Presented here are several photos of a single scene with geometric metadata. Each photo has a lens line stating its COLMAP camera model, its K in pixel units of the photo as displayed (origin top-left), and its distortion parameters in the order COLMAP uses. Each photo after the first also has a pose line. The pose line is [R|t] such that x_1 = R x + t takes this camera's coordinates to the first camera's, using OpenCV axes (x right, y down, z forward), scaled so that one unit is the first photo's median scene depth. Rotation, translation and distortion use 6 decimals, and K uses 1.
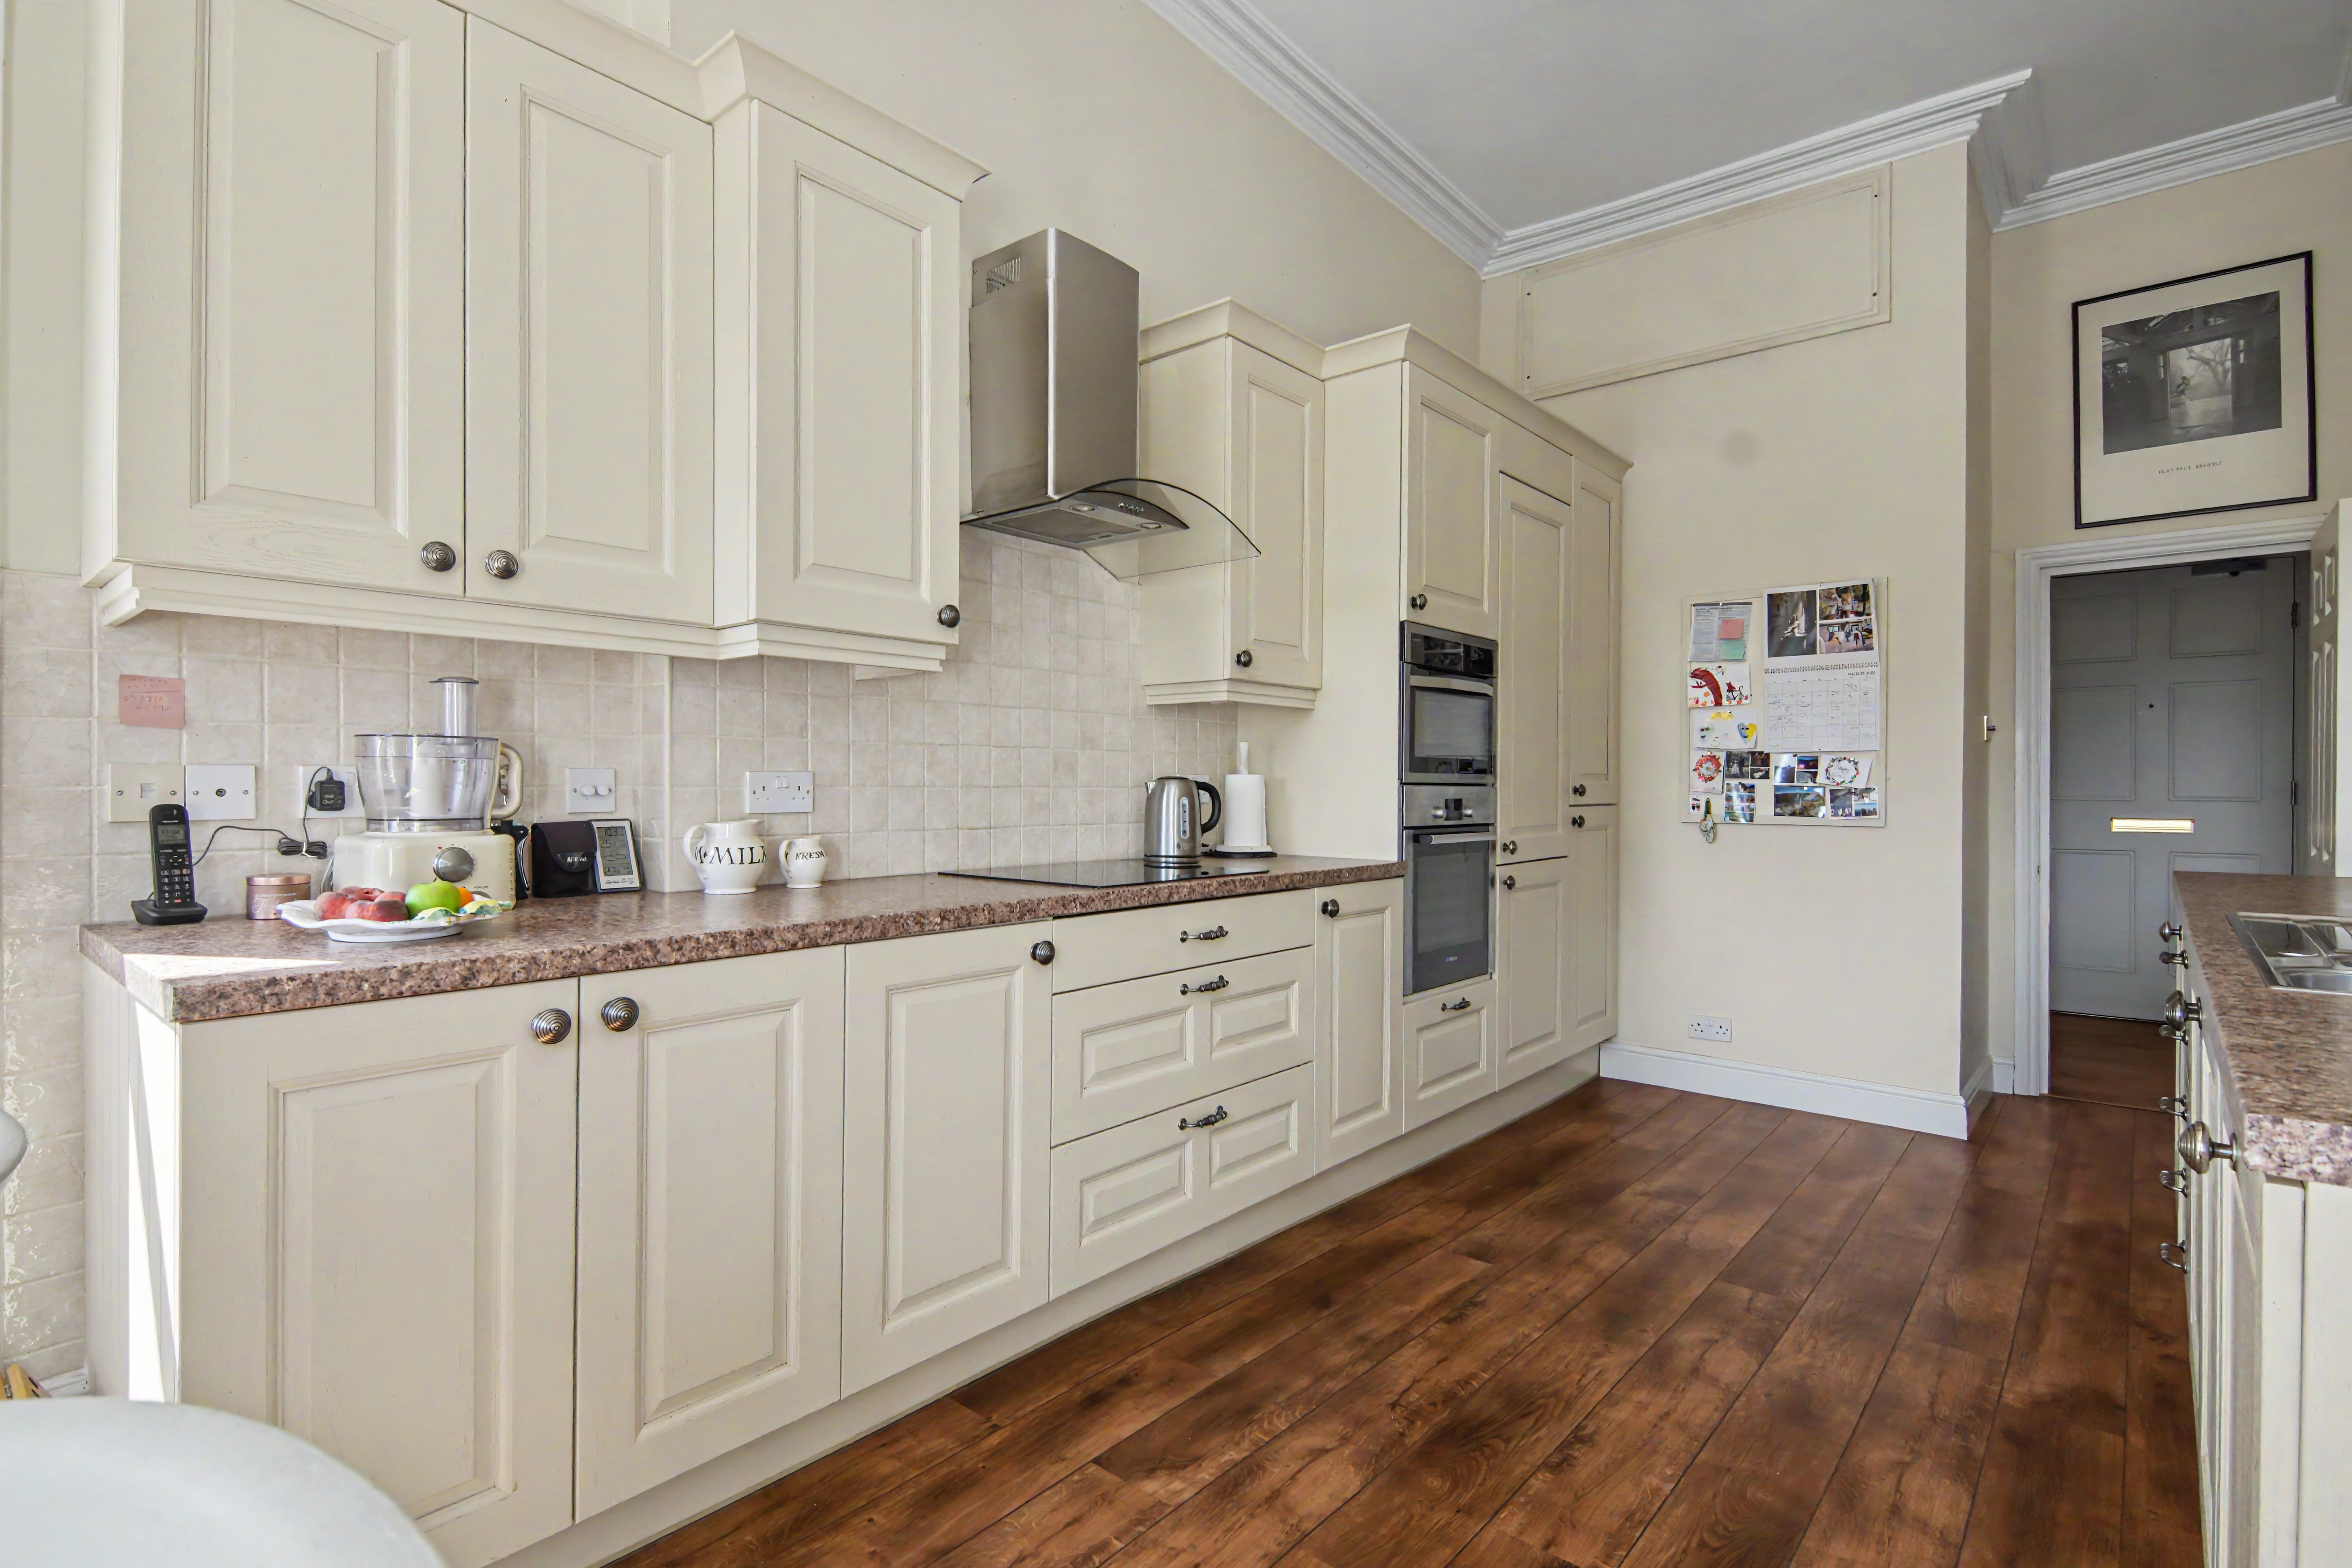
lens RADIAL K [[1139.3, 0, 1160.4], [0, 1139.3, 789.5], [0, 0, 1]] dist [0.026889, -0.025419]
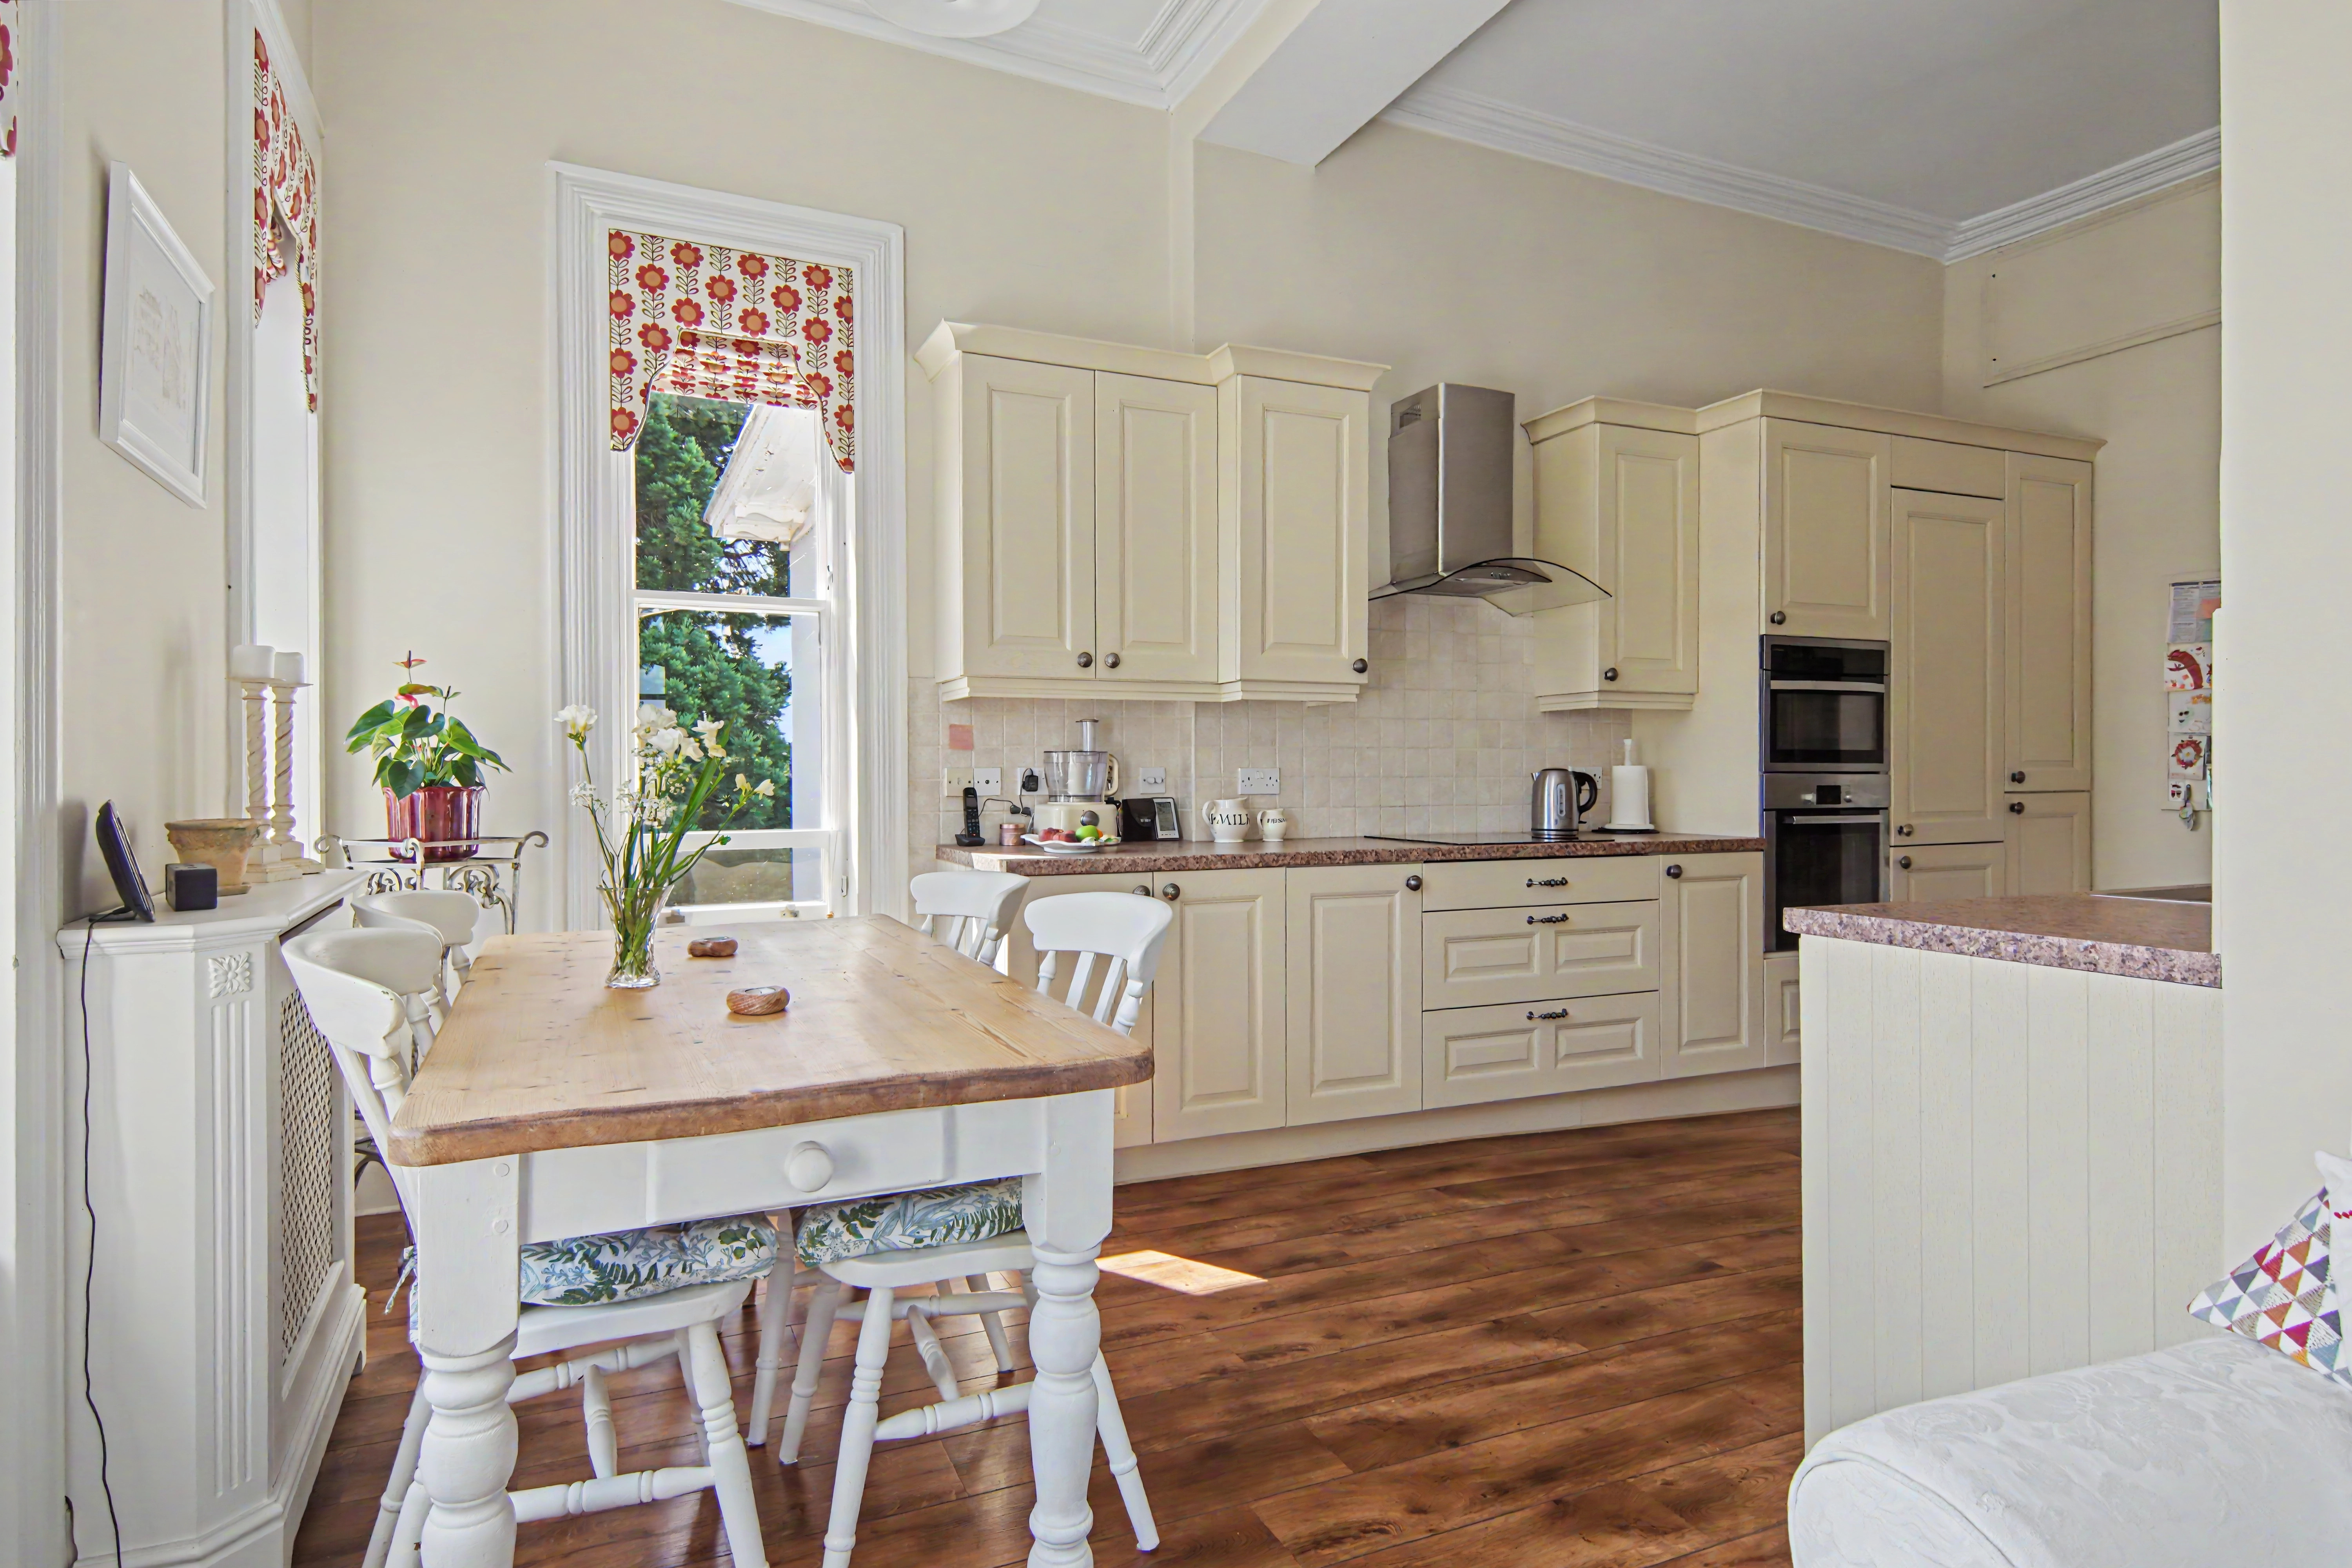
lens RADIAL K [[1311.9, 0, 1176.0], [0, 1311.9, 784.0], [0, 0, 1]] dist [0.001003, 0.000156]
pose [[0.911367, -0.003124, -0.411584, 0.312503], [0.004195, 0.999990, 0.001699, 0.002893], [0.411574, -0.003275, 0.911370, -0.707397]]
